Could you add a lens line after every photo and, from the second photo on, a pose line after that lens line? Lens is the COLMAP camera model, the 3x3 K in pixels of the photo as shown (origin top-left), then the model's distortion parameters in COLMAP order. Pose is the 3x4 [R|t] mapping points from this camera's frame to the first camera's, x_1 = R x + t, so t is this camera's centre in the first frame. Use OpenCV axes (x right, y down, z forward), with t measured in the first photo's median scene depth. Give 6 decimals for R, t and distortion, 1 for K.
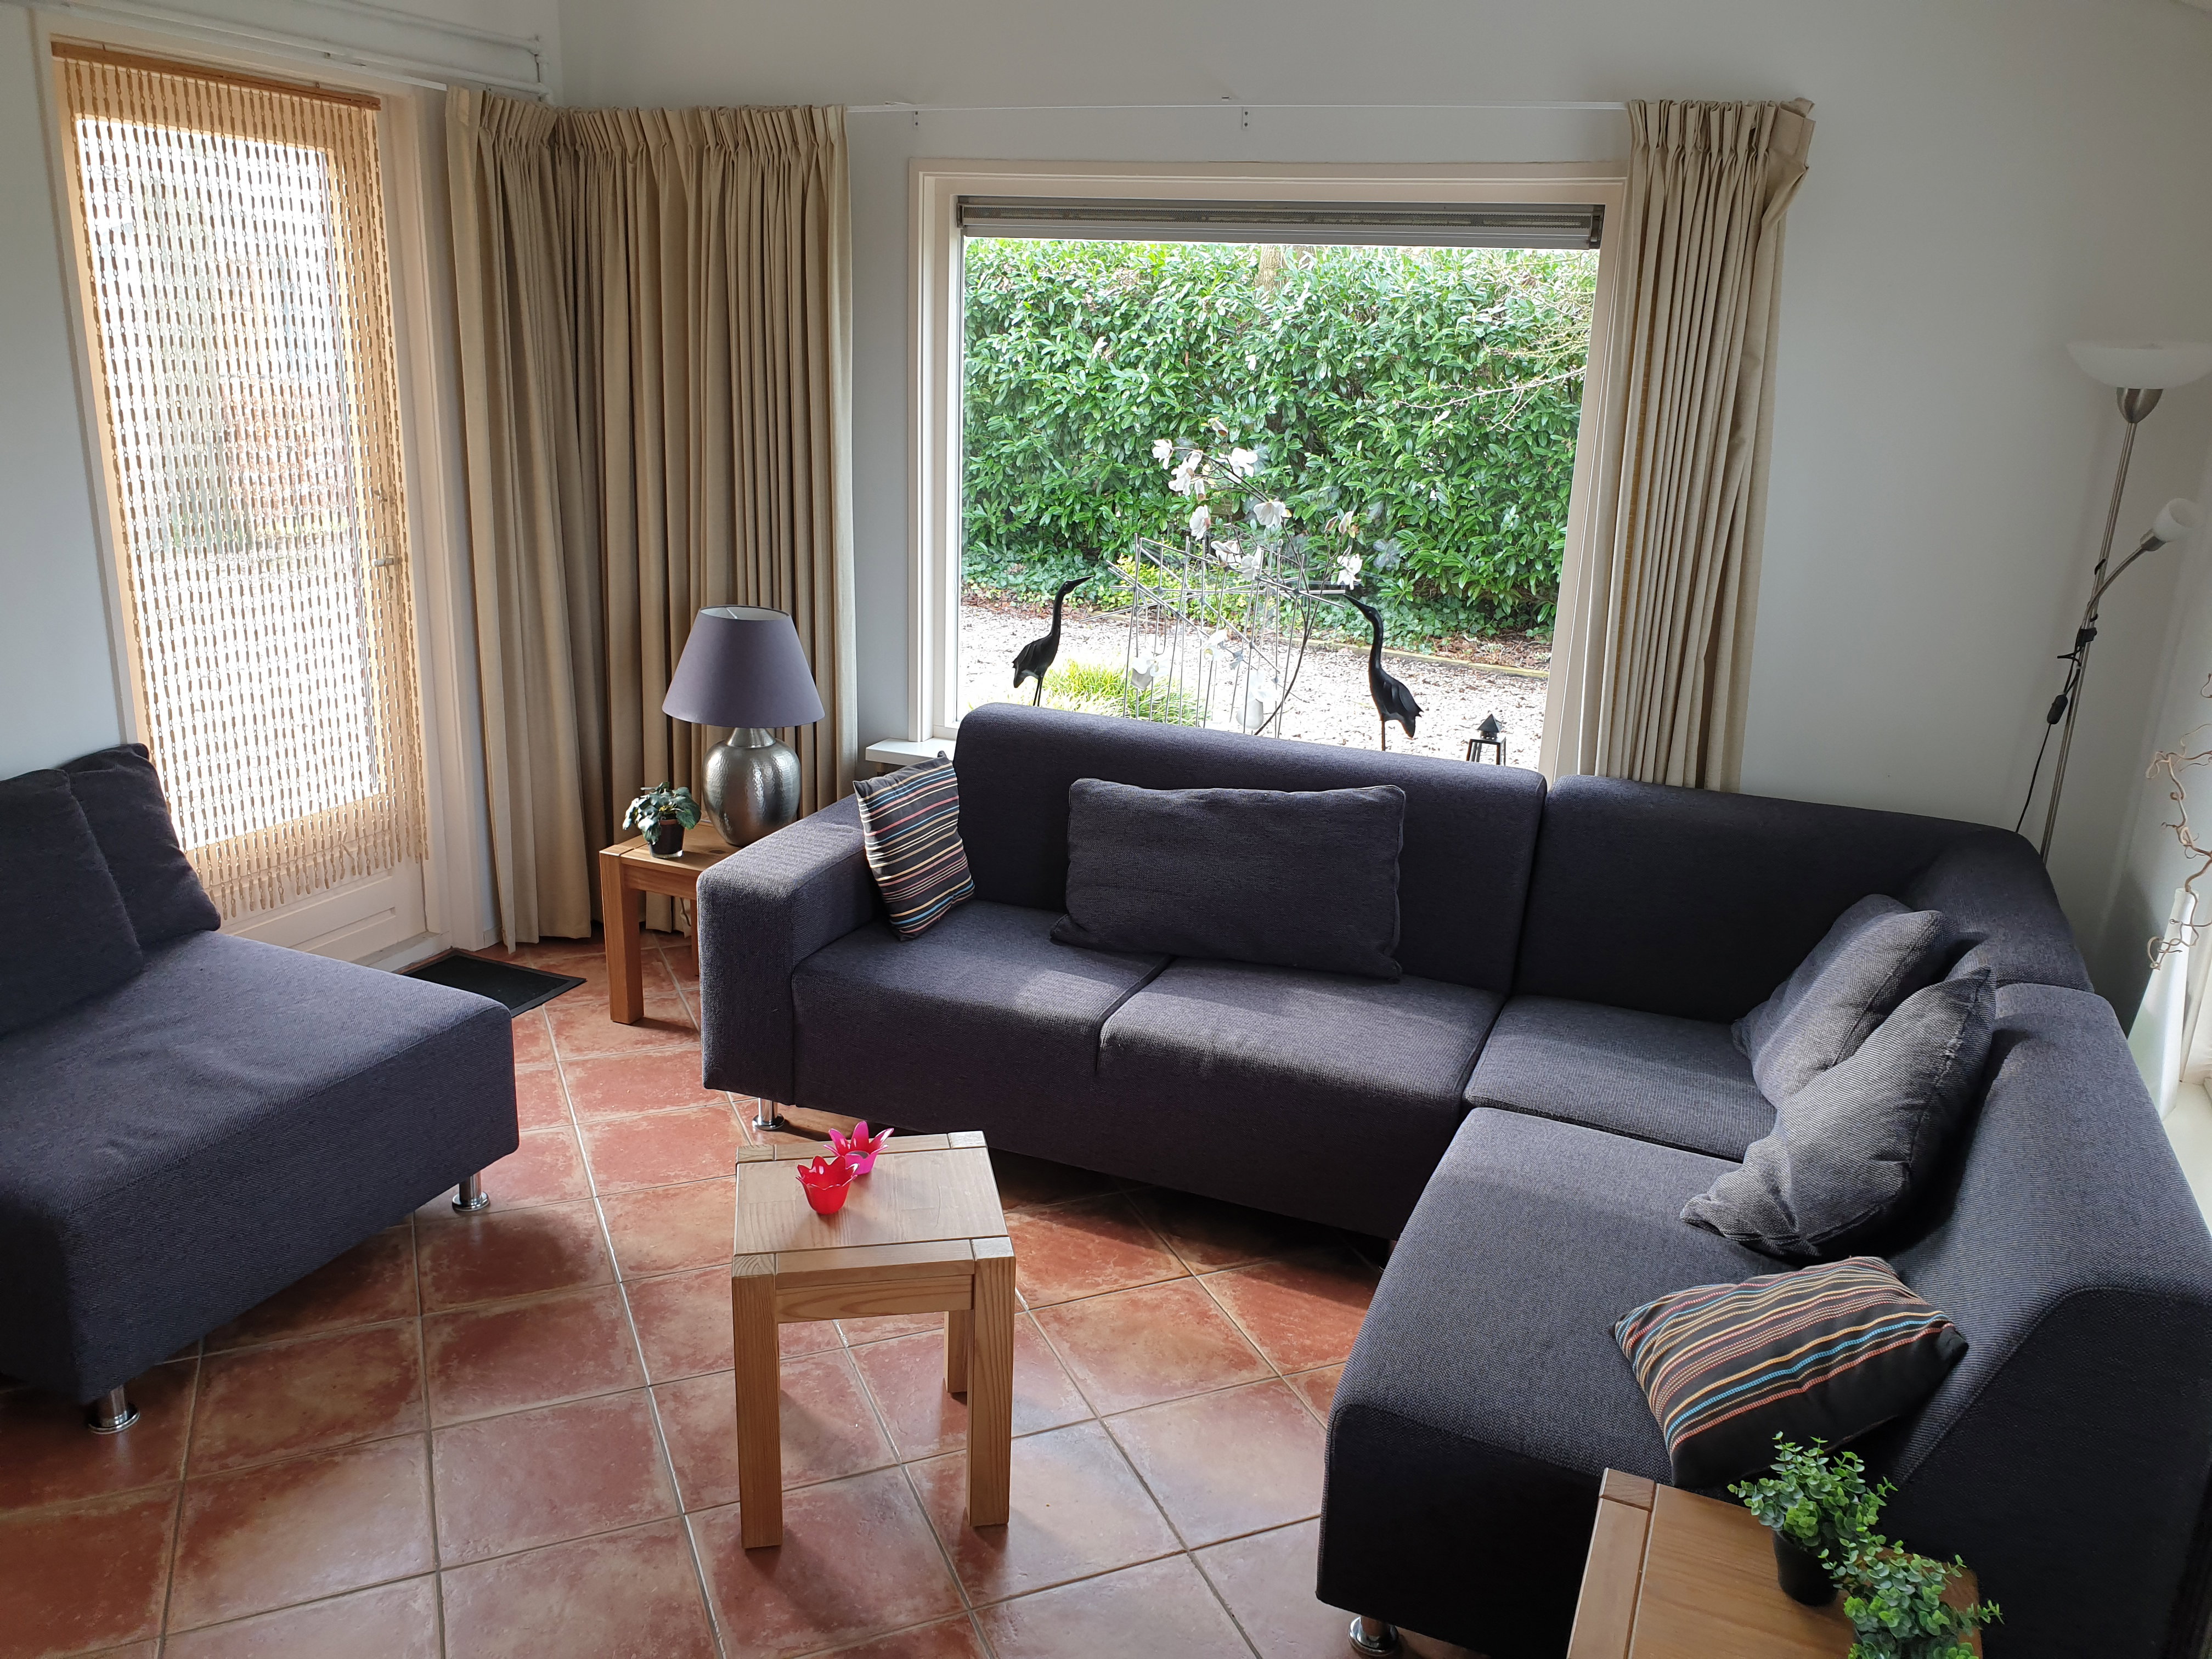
lens RADIAL K [[1698.2, 0, 1106.0], [0, 1698.2, 829.5], [0, 0, 1]] dist [0.007131, -0.003092]
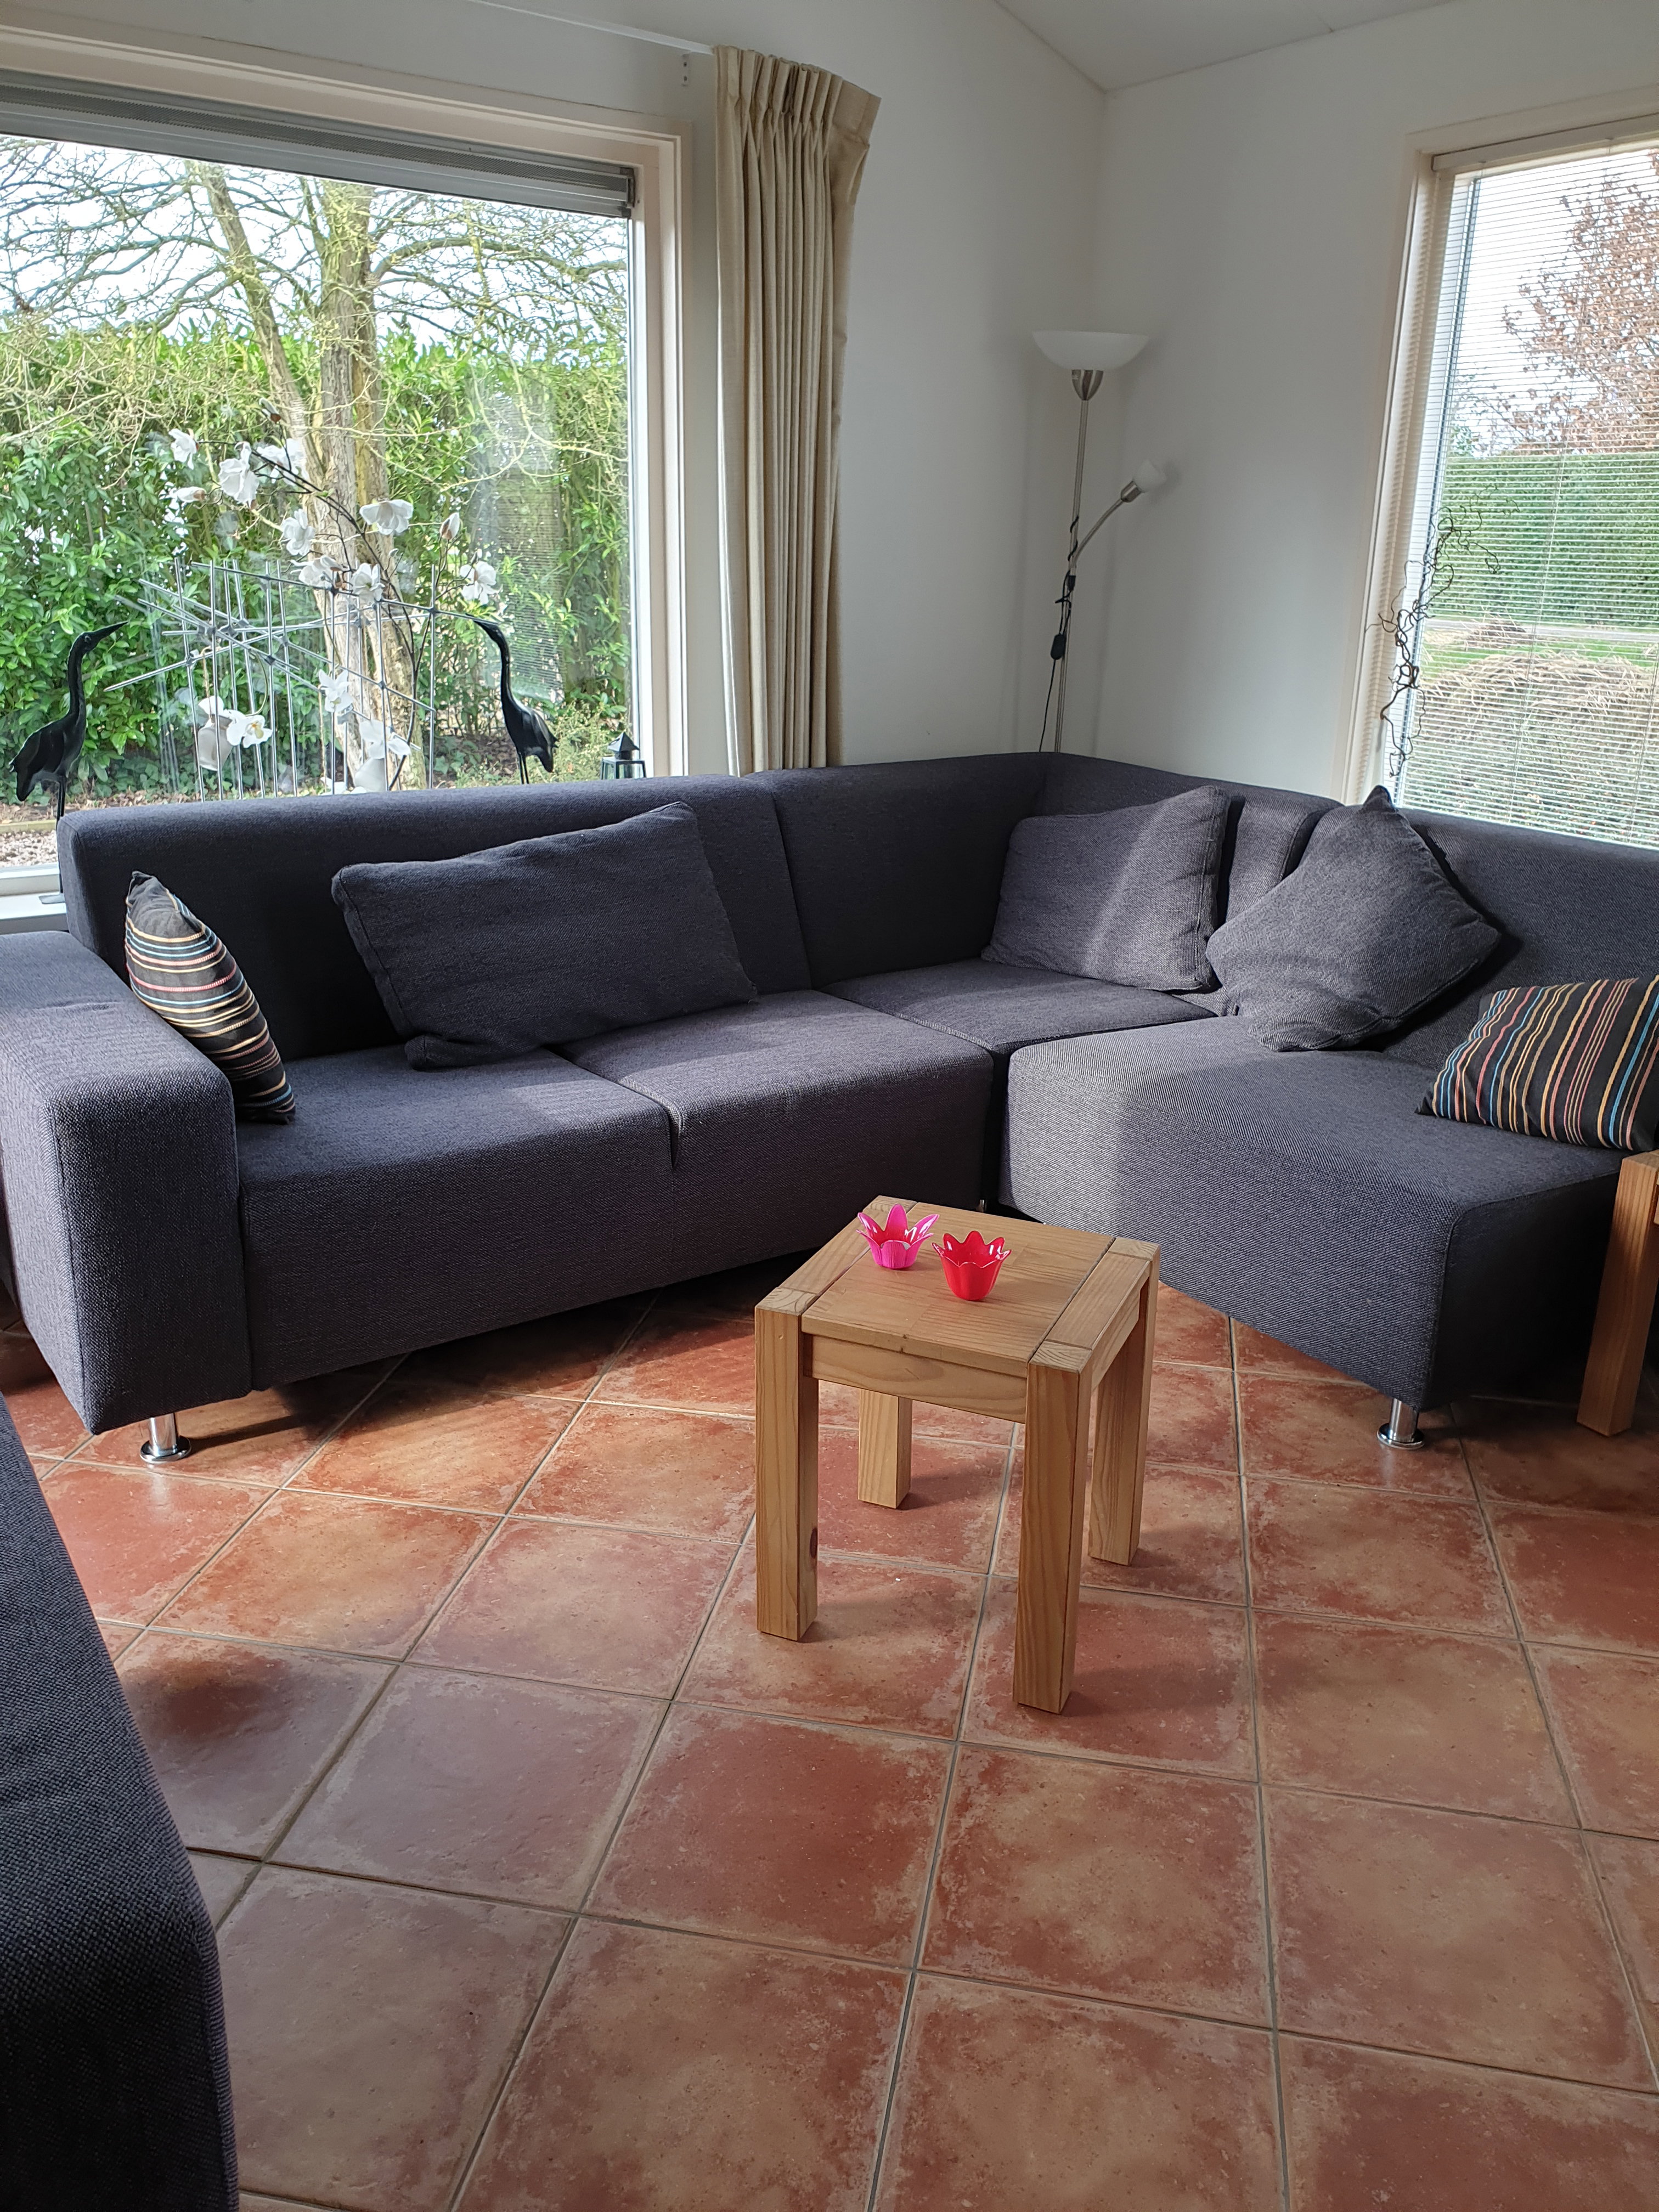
lens RADIAL K [[1698.2, 0, 854.2], [0, 1698.2, 1100.9], [0, 0, 1]] dist [0.007131, -0.003092]
pose [[0.550066, -0.285332, 0.784865, -0.513585], [0.242817, 0.953863, 0.176593, -0.009614], [-0.799041, 0.093441, 0.593971, 0.377038]]
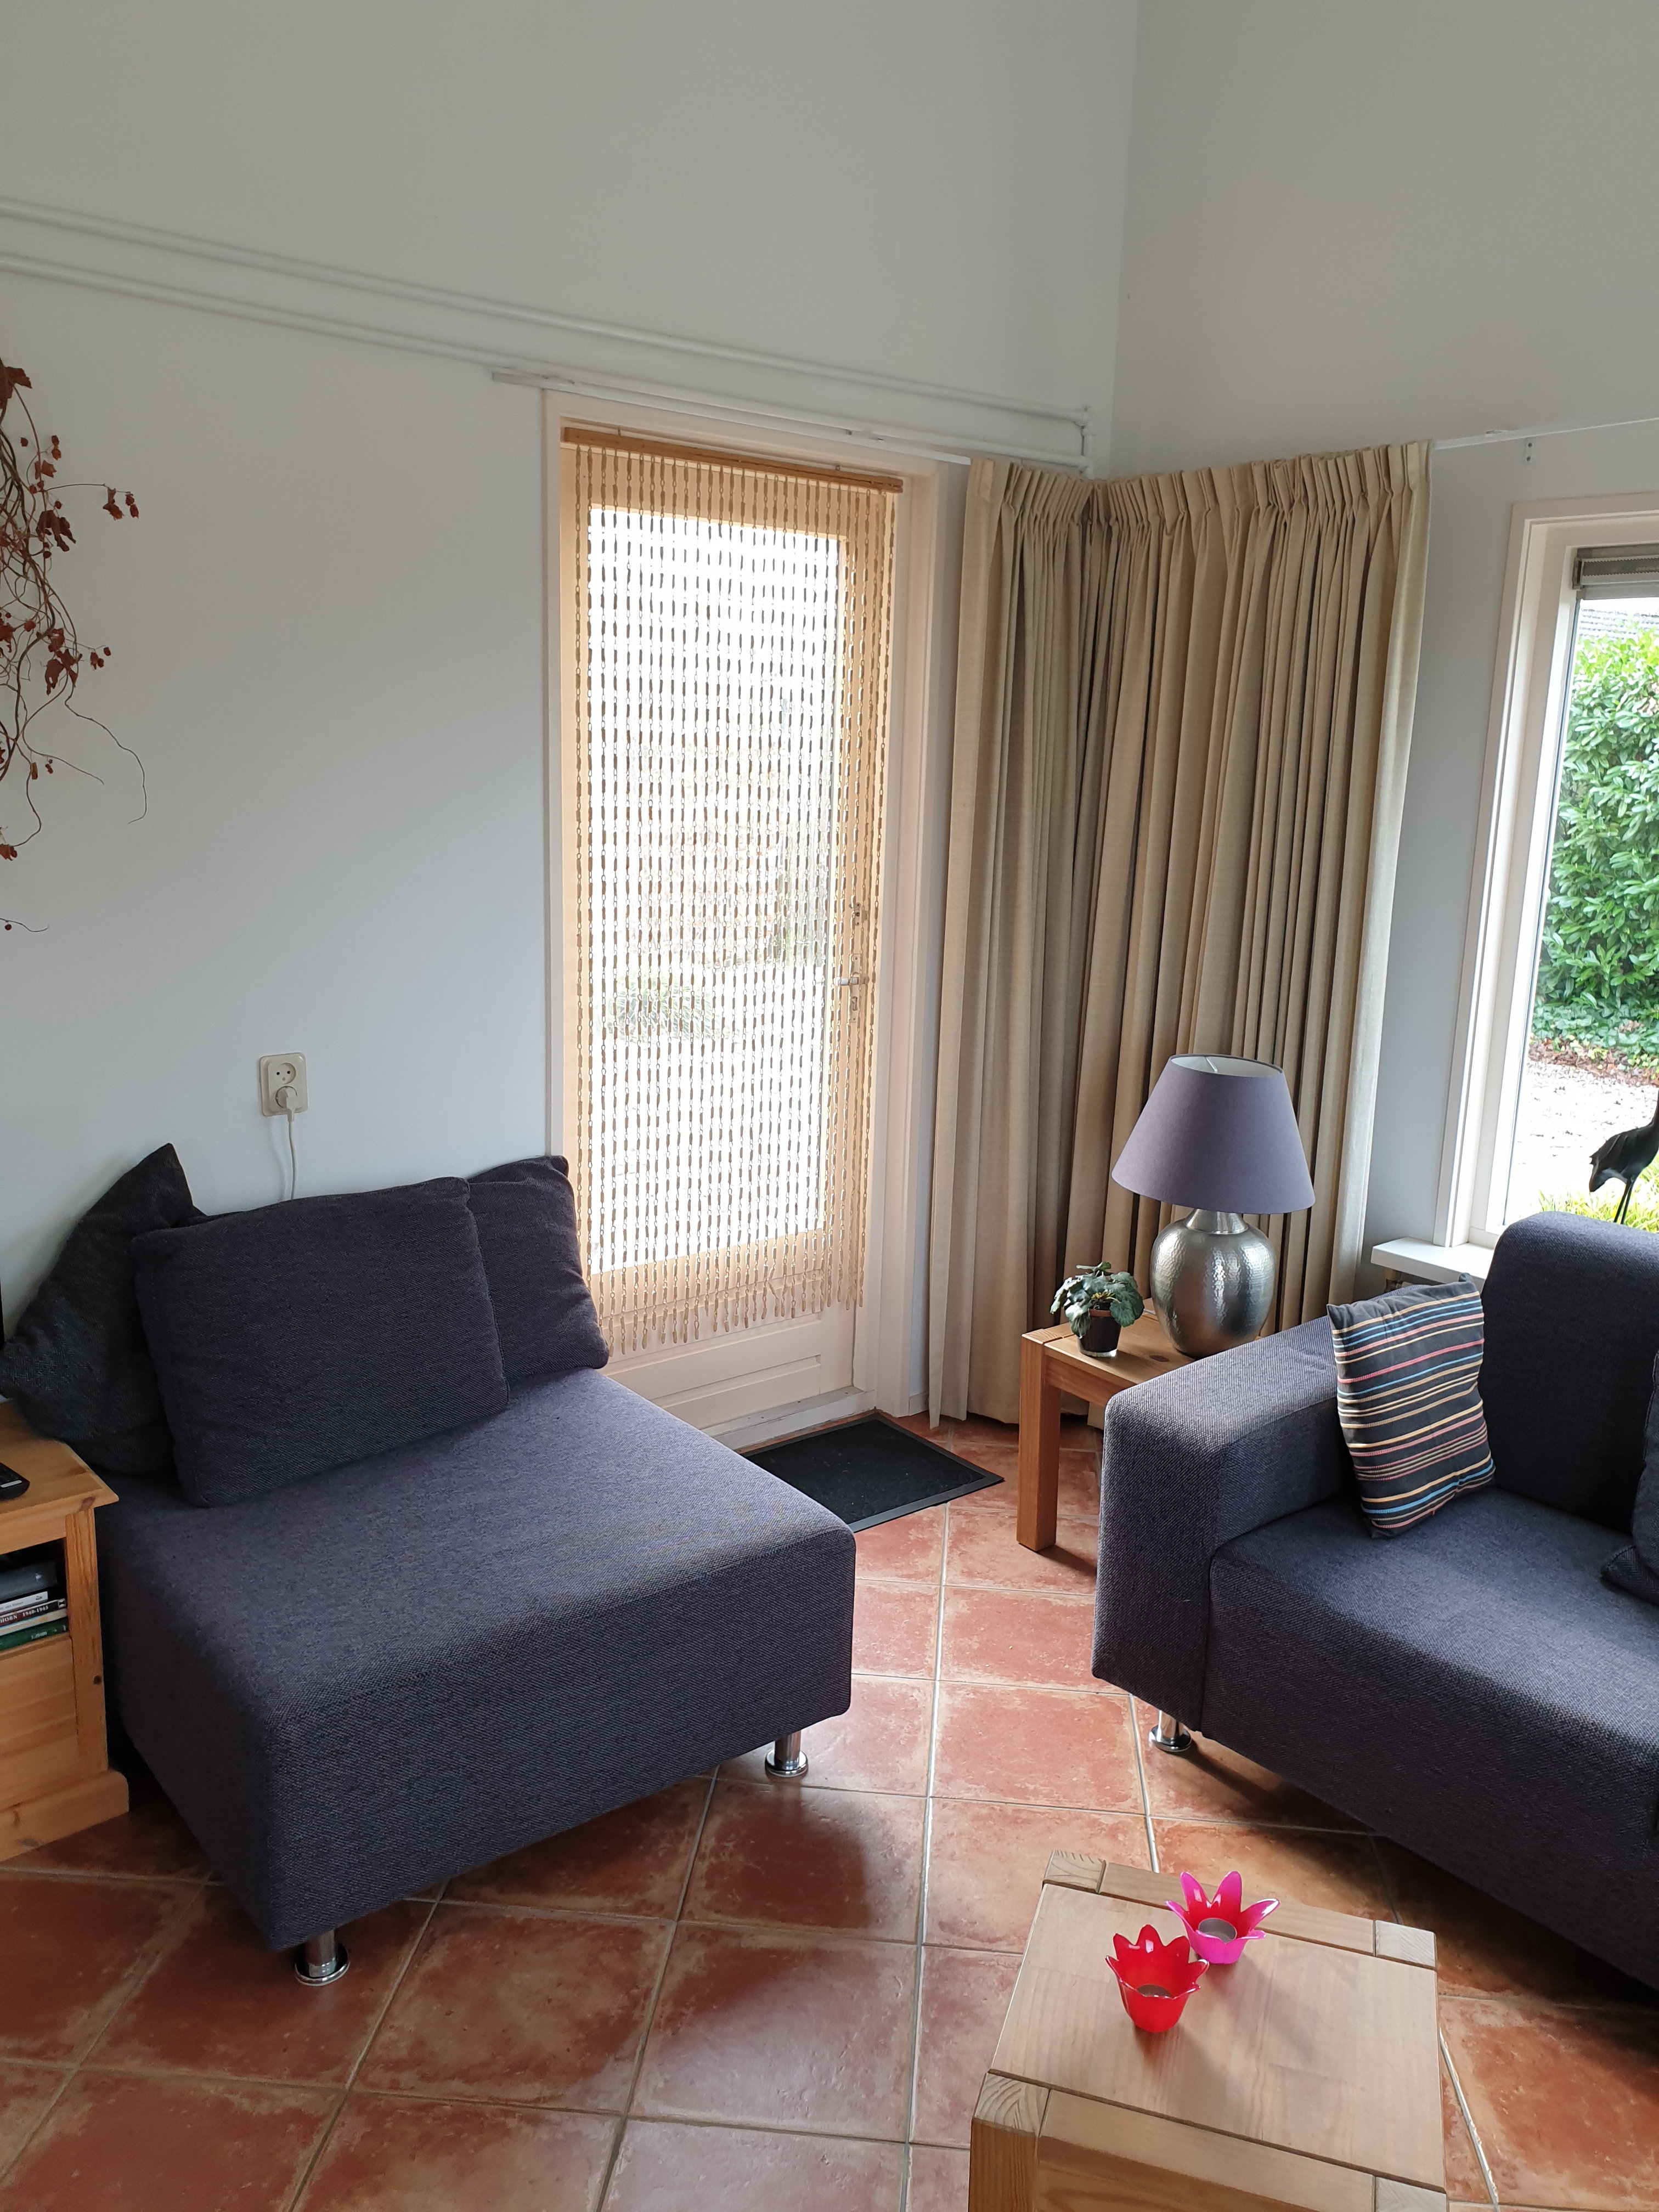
lens RADIAL K [[1698.2, 0, 854.2], [0, 1698.2, 1100.9], [0, 0, 1]] dist [0.007131, -0.003092]
pose [[0.883135, 0.082224, -0.461858, 0.000881], [-0.126192, 0.989869, -0.065071, -0.039119], [0.451828, 0.115749, 0.884564, 0.239056]]
